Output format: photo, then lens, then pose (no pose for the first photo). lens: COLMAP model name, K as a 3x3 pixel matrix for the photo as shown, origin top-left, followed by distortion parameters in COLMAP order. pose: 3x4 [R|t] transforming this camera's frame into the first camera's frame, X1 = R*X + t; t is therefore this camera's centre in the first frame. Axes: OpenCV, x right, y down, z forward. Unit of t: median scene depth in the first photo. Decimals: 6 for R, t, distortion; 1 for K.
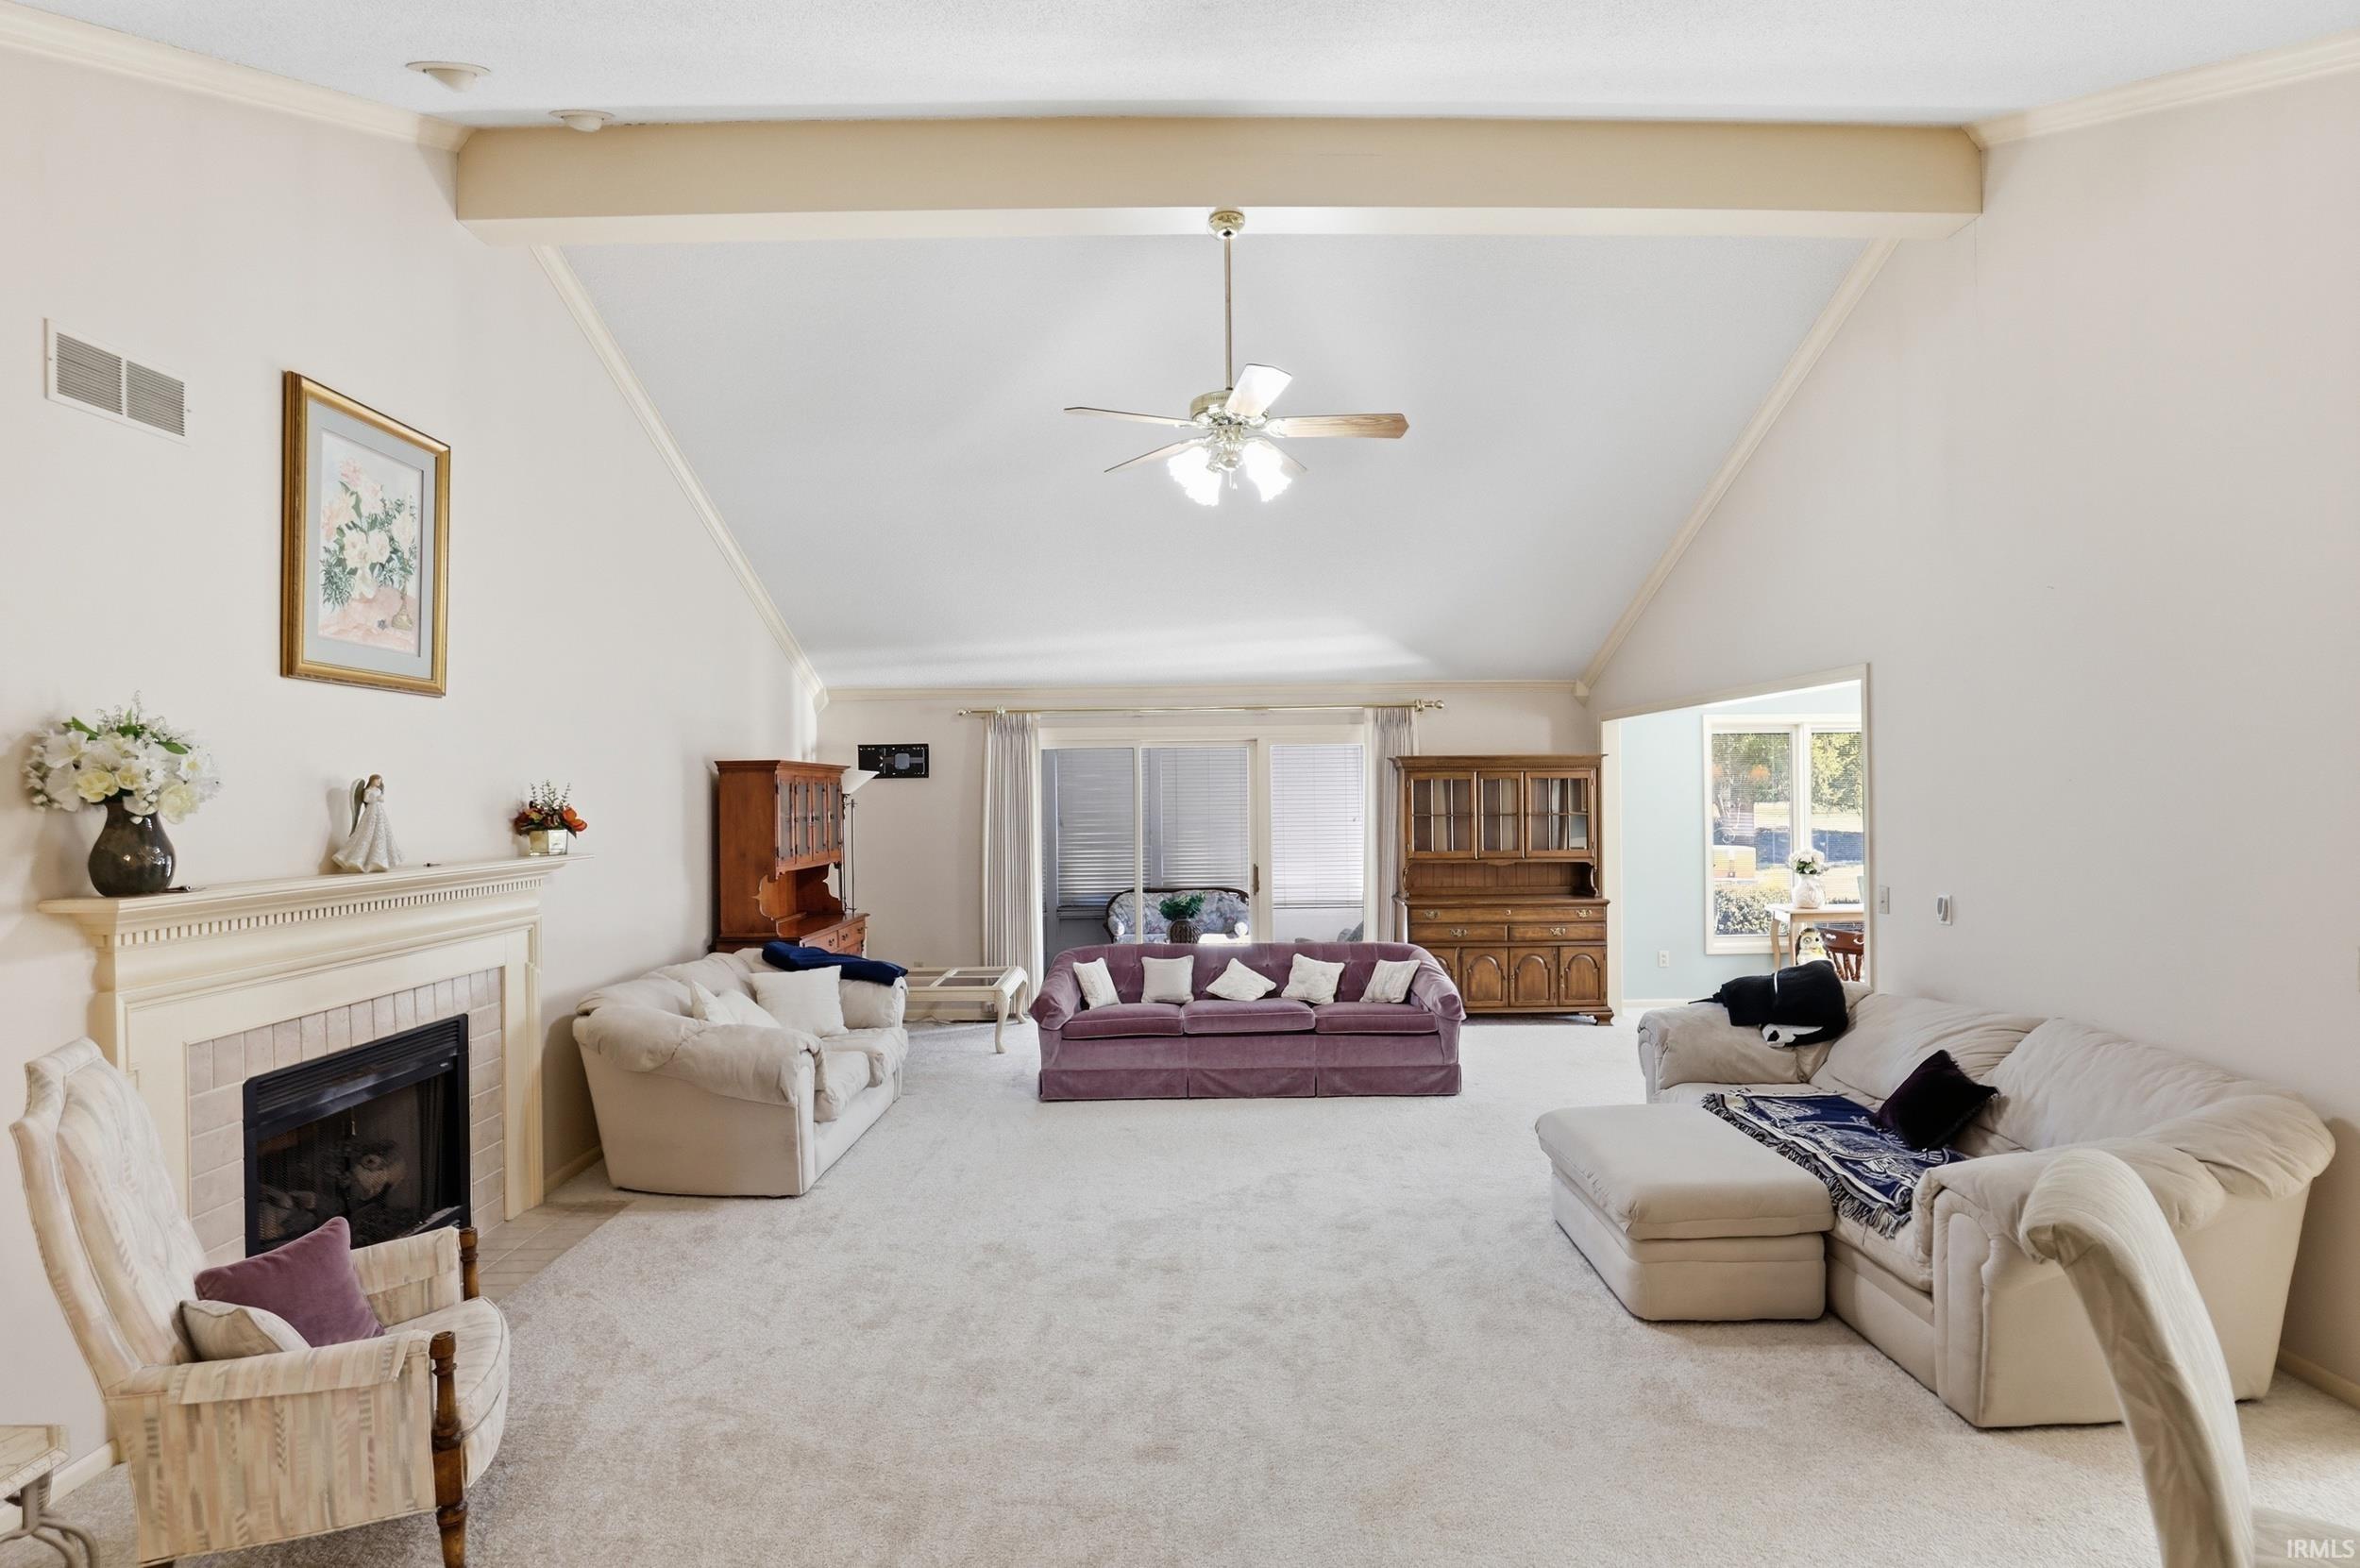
lens RADIAL K [[1149.8, 0, 1185.8], [0, 1149.8, 789.8], [0, 0, 1]] dist [-0.026402, 0.002167]
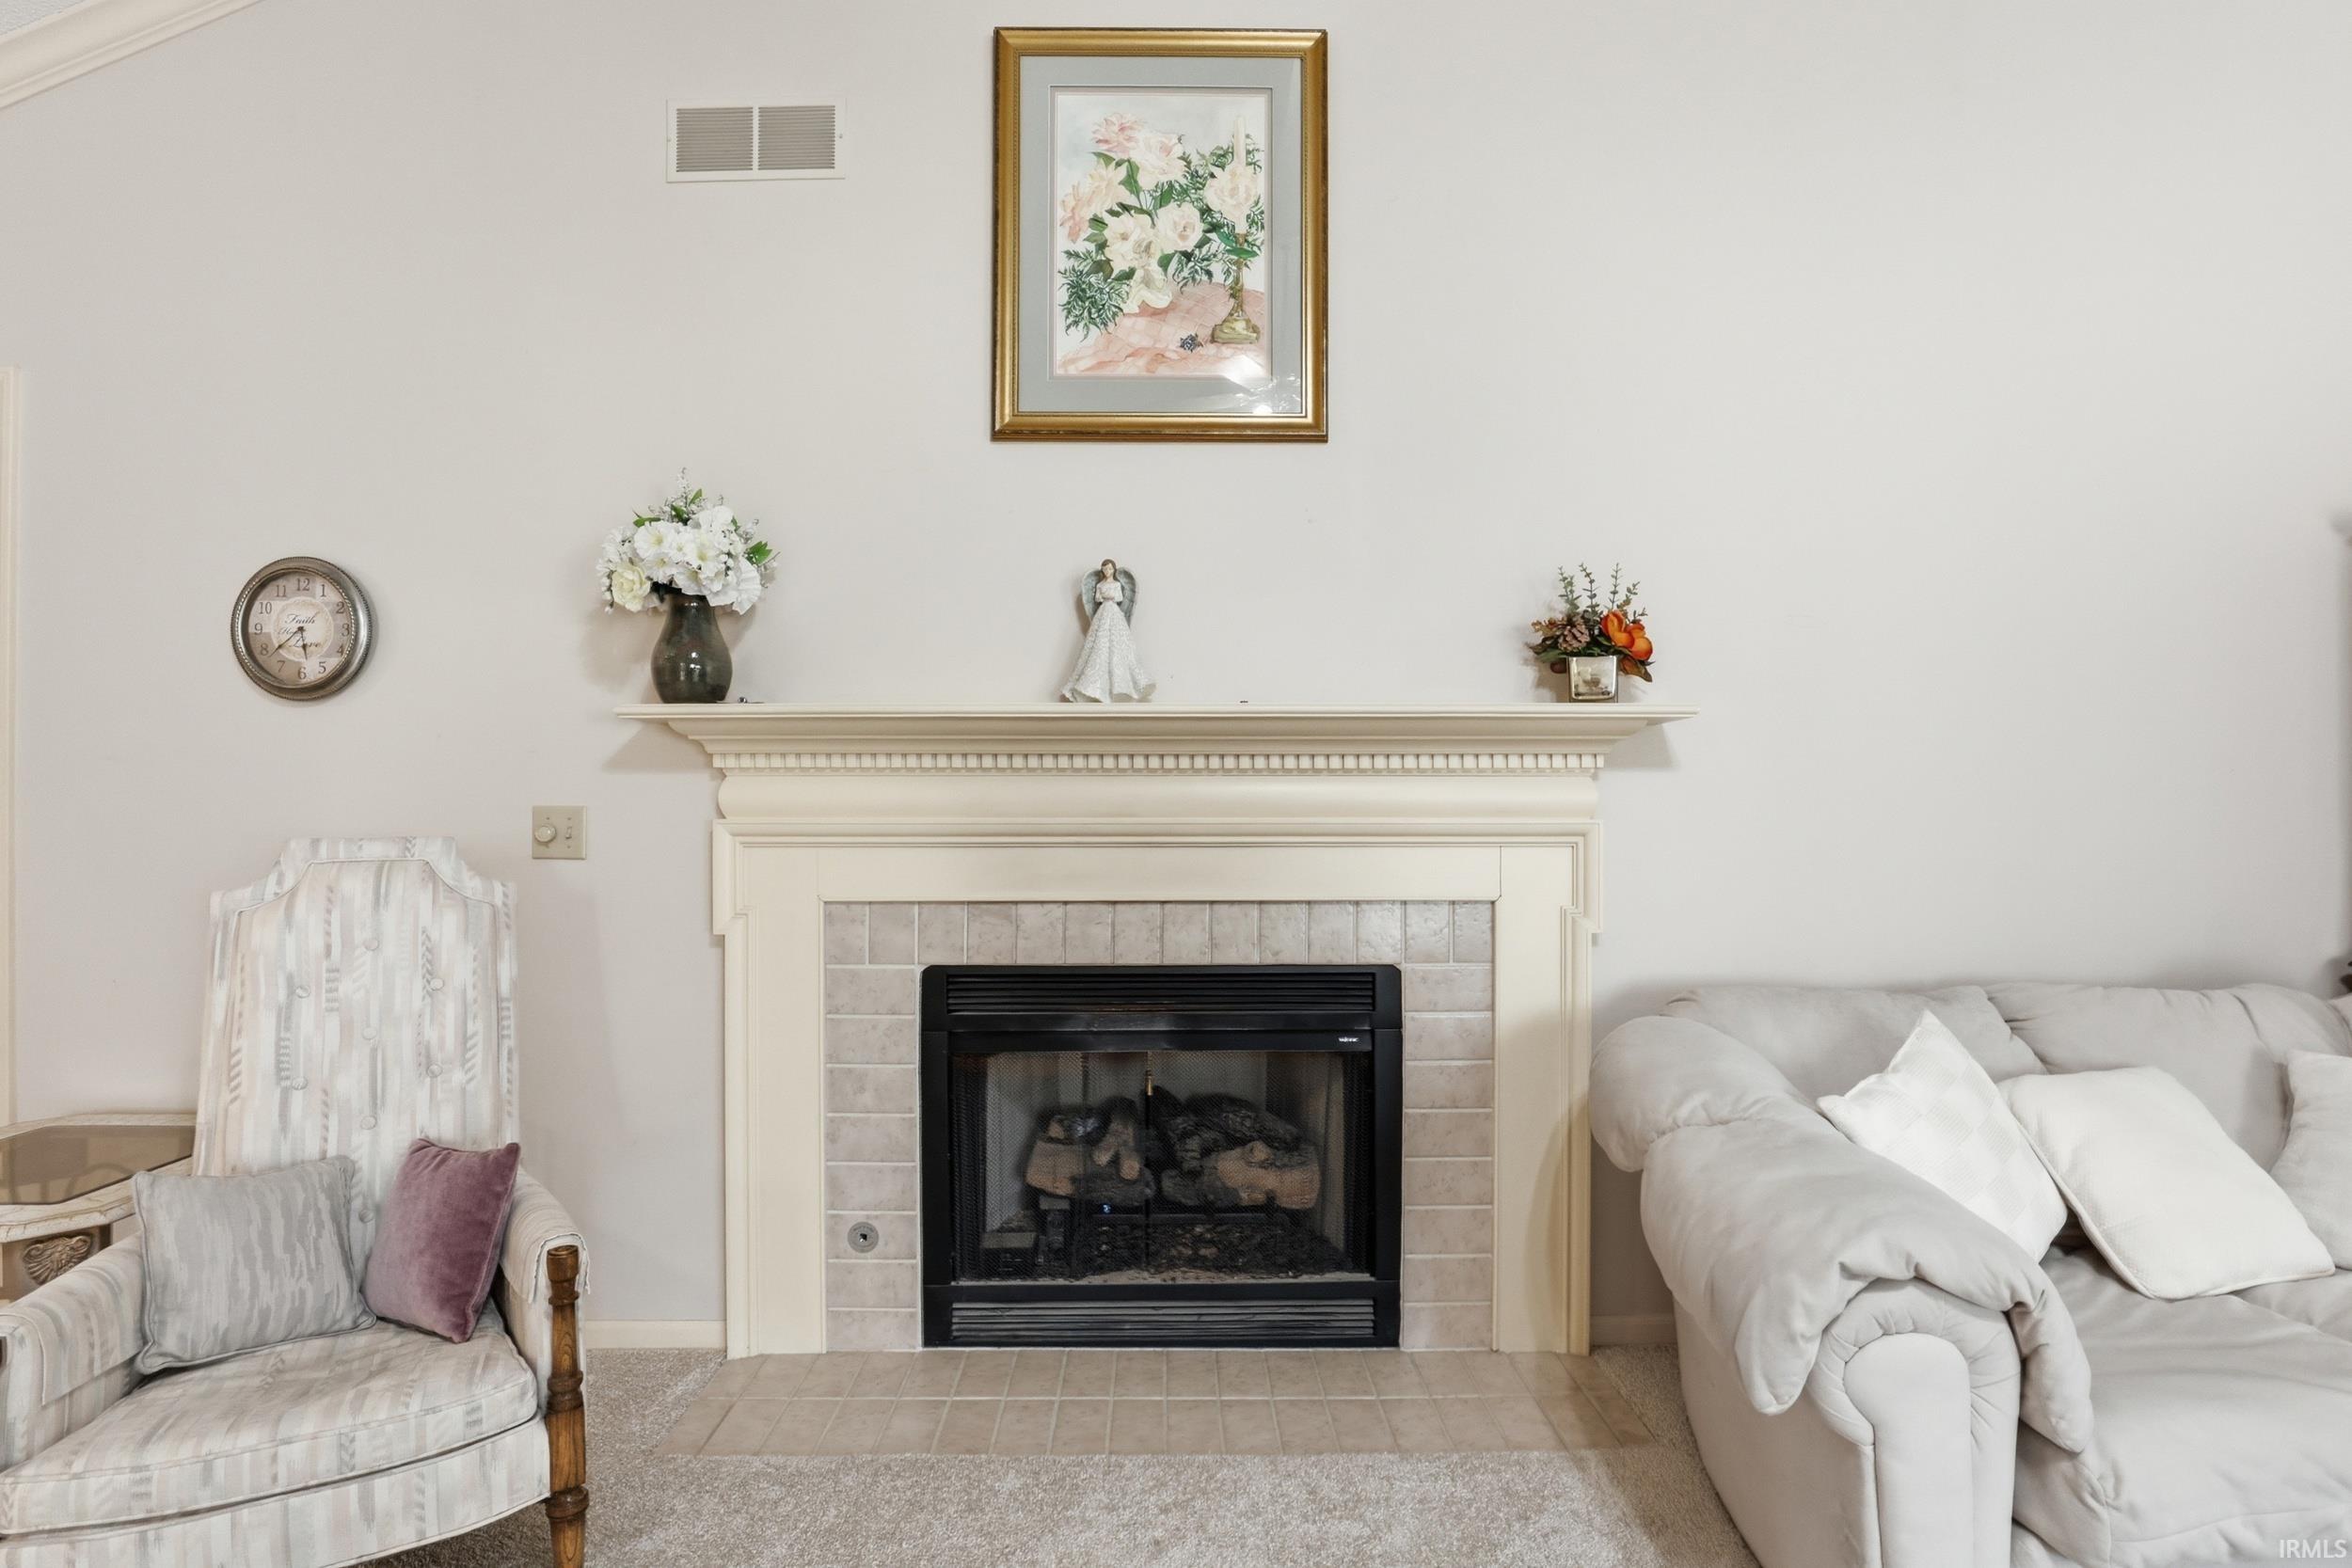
lens RADIAL K [[1145.8, 0, 1181.7], [0, 1145.8, 789.8], [0, 0, 1]] dist [-0.026402, 0.002167]
pose [[0.010894, 0.003005, -0.999936, -0.037974], [0.004678, 0.999984, 0.003056, 0.111096], [0.999930, -0.004711, 0.010880, 0.960716]]
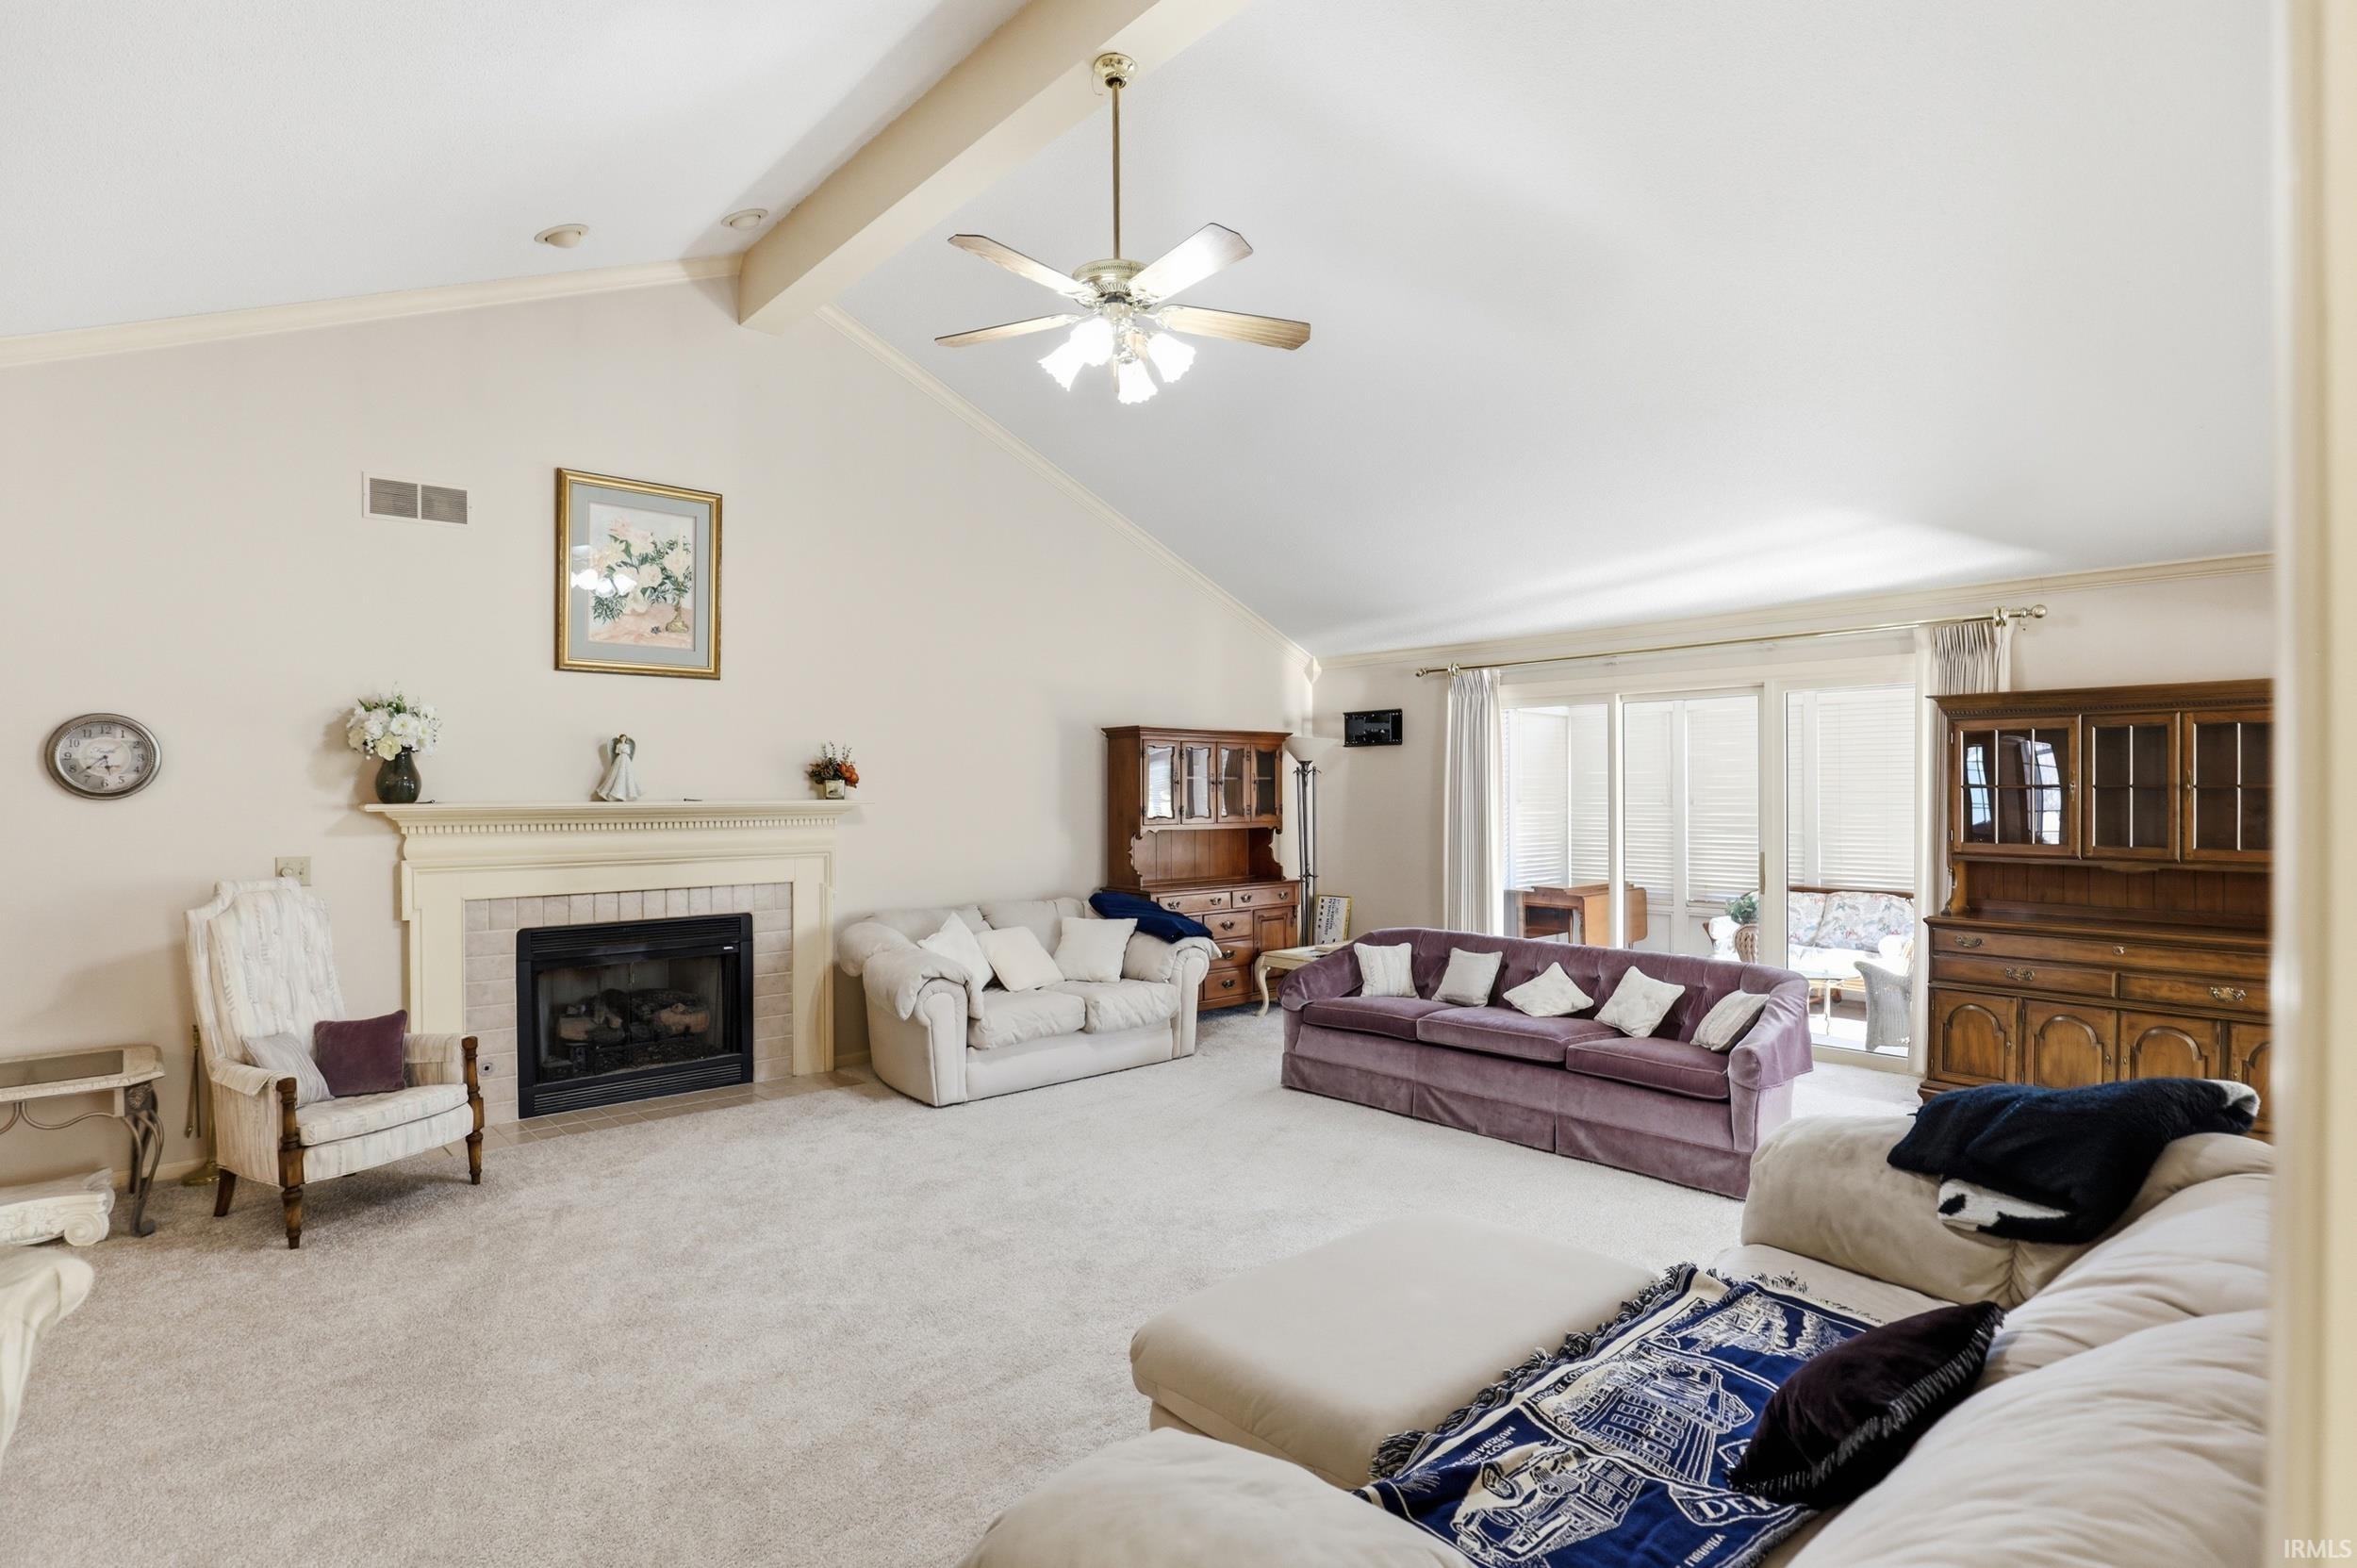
lens RADIAL K [[1148.3, 0, 1184.3], [0, 1148.3, 789.8], [0, 0, 1]] dist [-0.026402, 0.002167]
pose [[0.673928, 0.009220, -0.738740, 0.781724], [-0.001528, 0.999937, 0.011086, 0.037272], [0.738796, -0.006343, 0.673900, 0.508686]]
